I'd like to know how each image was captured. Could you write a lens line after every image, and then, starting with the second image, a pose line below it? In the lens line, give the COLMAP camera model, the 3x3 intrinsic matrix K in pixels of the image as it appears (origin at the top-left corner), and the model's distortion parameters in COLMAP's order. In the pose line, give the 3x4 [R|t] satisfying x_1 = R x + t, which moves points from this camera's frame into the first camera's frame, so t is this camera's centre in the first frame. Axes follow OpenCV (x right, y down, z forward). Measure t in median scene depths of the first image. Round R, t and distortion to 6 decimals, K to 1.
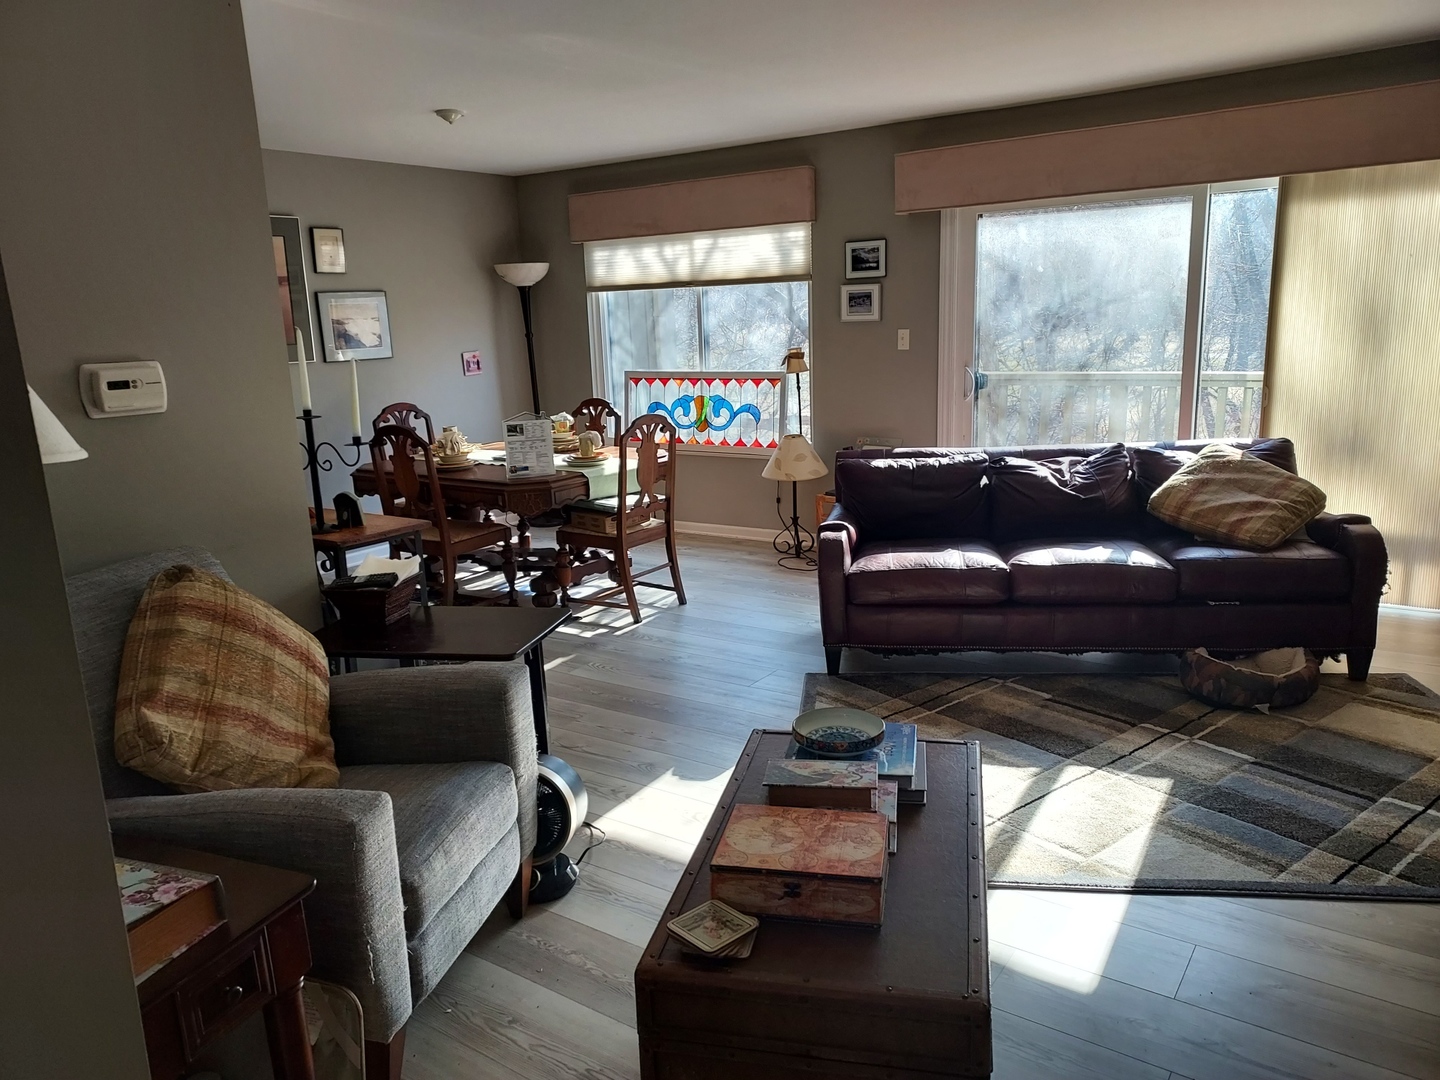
lens RADIAL K [[1029.7, 0, 719.2], [0, 1029.7, 537.3], [0, 0, 1]] dist [0.006190, 0.008481]
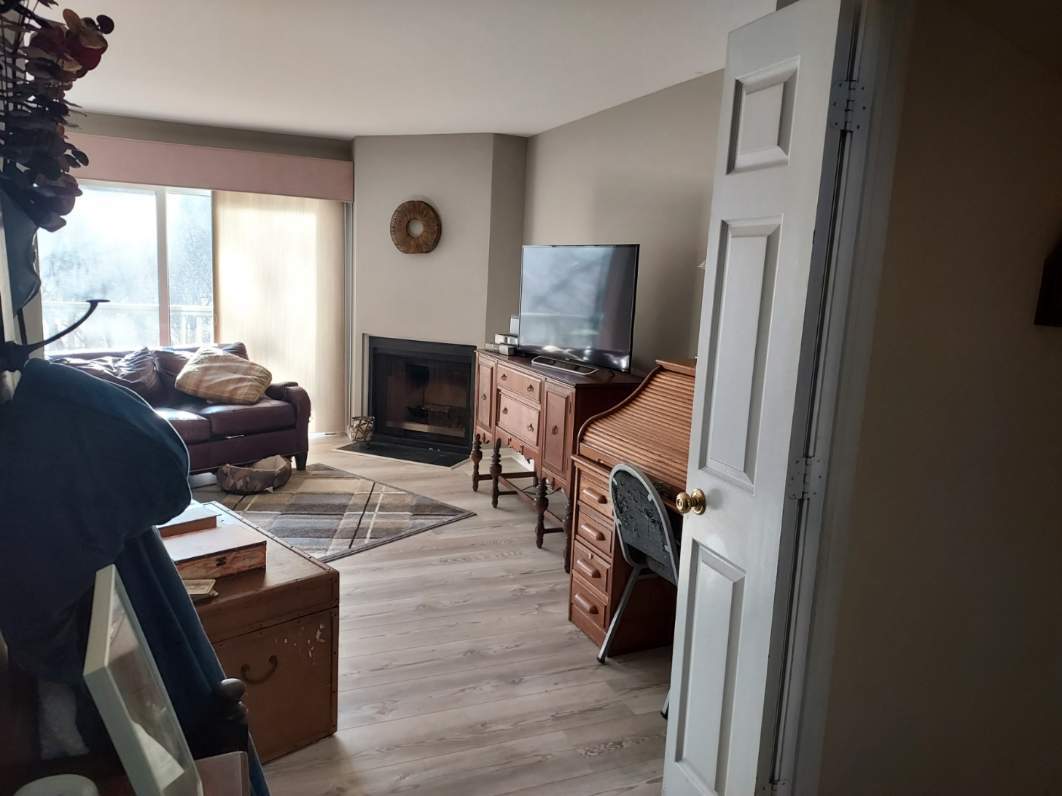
lens RADIAL K [[759.4, 0, 531.7], [0, 759.4, 399.9], [0, 0, 1]] dist [0.006190, 0.008481]
pose [[0.530210, -0.071193, 0.844872, -0.302620], [0.109378, 0.993885, 0.015109, 0.036851], [-0.840782, 0.084400, 0.534755, -0.089305]]
